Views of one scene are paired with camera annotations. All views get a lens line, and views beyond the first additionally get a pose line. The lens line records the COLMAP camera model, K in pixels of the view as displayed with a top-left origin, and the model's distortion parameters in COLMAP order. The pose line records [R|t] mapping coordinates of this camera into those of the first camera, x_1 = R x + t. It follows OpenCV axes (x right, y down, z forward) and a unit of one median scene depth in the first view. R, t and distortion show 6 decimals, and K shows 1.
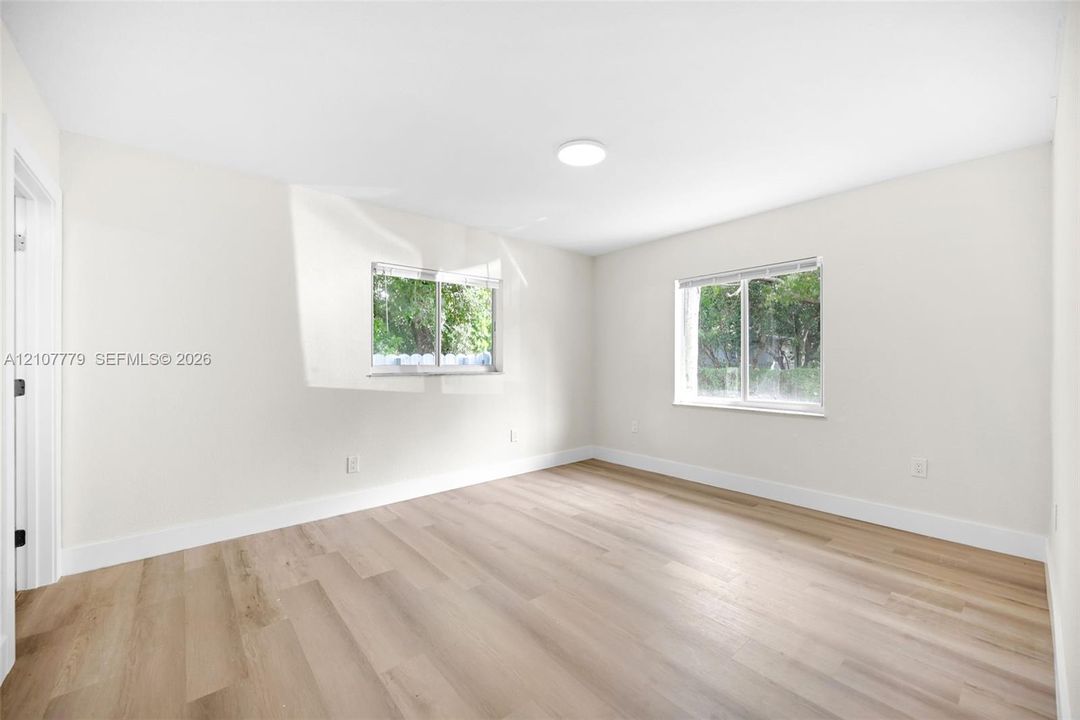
lens RADIAL K [[441.3, 0, 540.0], [0, 441.3, 360.0], [0, 0, 1]] dist [-0.000411, -0.000088]
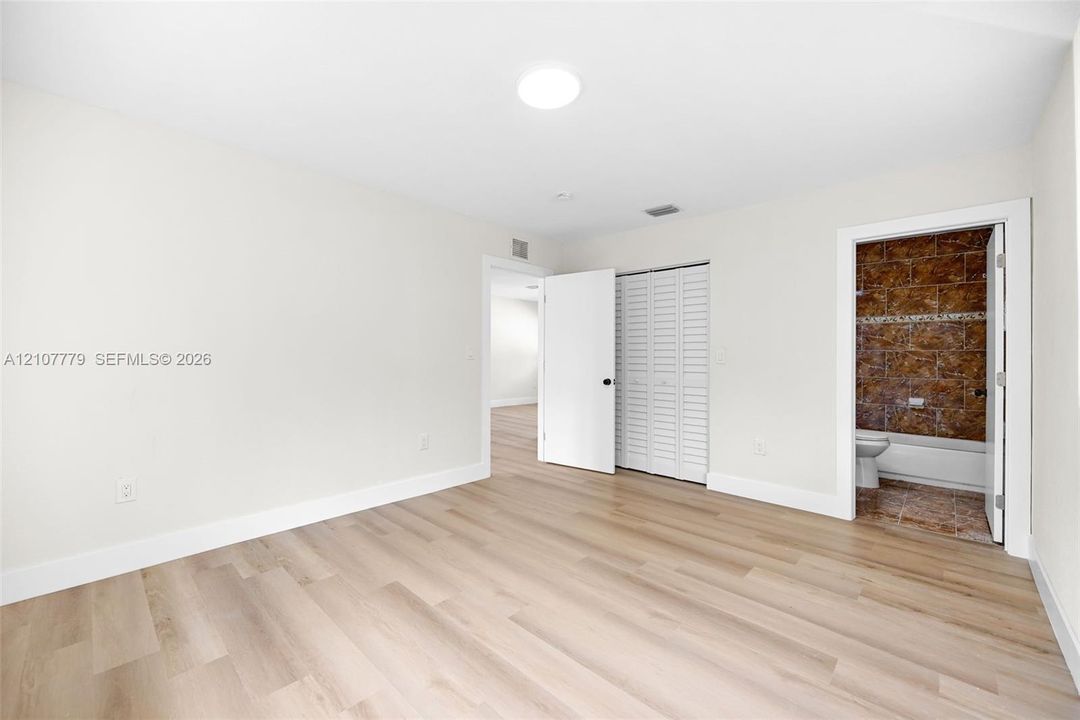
lens RADIAL K [[427.7, 0, 541.8], [0, 427.7, 356.1], [0, 0, 1]] dist [0.000018, 0.000161]
pose [[-0.993055, -0.004301, -0.117575, 0.146104], [-0.004352, 0.999991, 0.000183, 0.002632], [0.117573, 0.000694, -0.993064, 1.328152]]
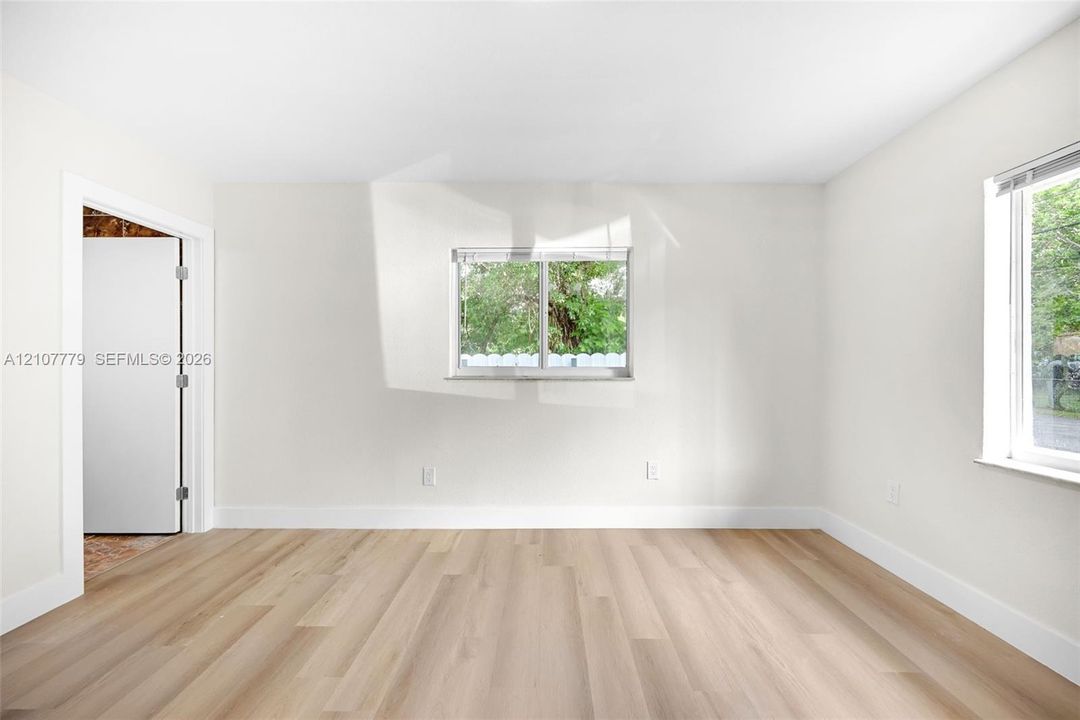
lens RADIAL K [[435.9, 0, 529.8], [0, 435.9, 360.8], [0, 0, 1]] dist [-0.000002, 0.000107]
pose [[0.744351, 0.002857, -0.667783, 0.323504], [0.000570, 0.999988, 0.004914, -0.004097], [0.667789, -0.004038, 0.744340, 0.470088]]
